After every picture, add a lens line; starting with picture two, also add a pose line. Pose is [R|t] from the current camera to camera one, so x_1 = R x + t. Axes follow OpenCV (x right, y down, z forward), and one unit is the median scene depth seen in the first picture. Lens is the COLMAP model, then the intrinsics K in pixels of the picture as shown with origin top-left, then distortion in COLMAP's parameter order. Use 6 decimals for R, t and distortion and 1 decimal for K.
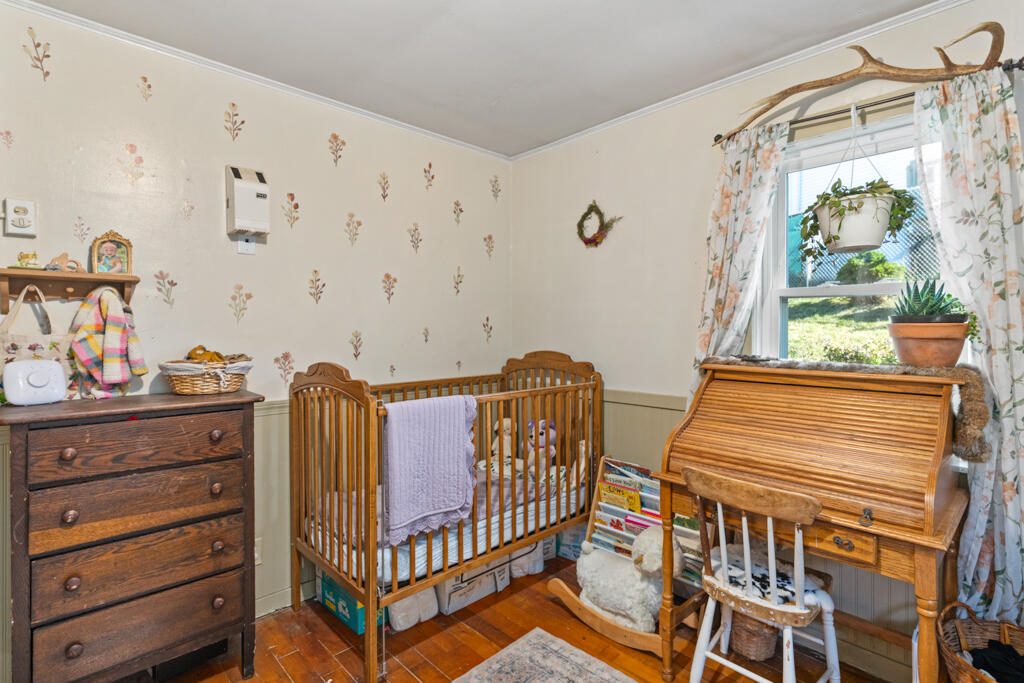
lens RADIAL K [[493.2, 0, 512.7], [0, 493.2, 334.2], [0, 0, 1]] dist [0.015607, 0.000361]
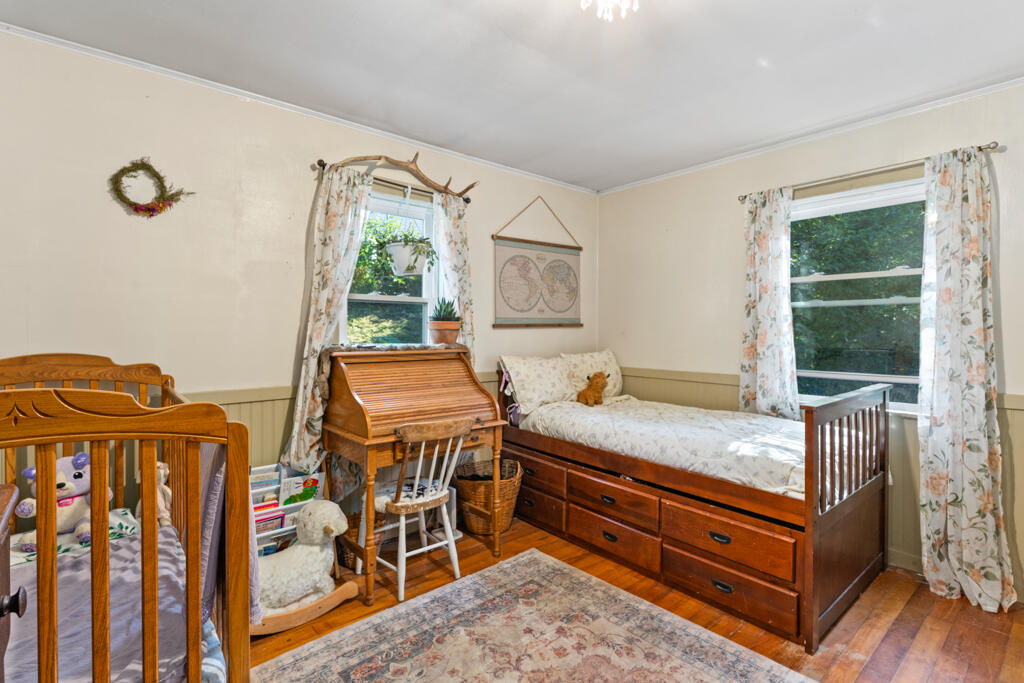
lens RADIAL K [[493.2, 0, 513.4], [0, 493.2, 334.7], [0, 0, 1]] dist [0.015607, 0.000361]
pose [[0.062124, -0.012189, 0.997994, -0.779436], [0.004627, 0.999918, 0.011924, 0.005063], [-0.998058, 0.003877, 0.062175, 0.489012]]
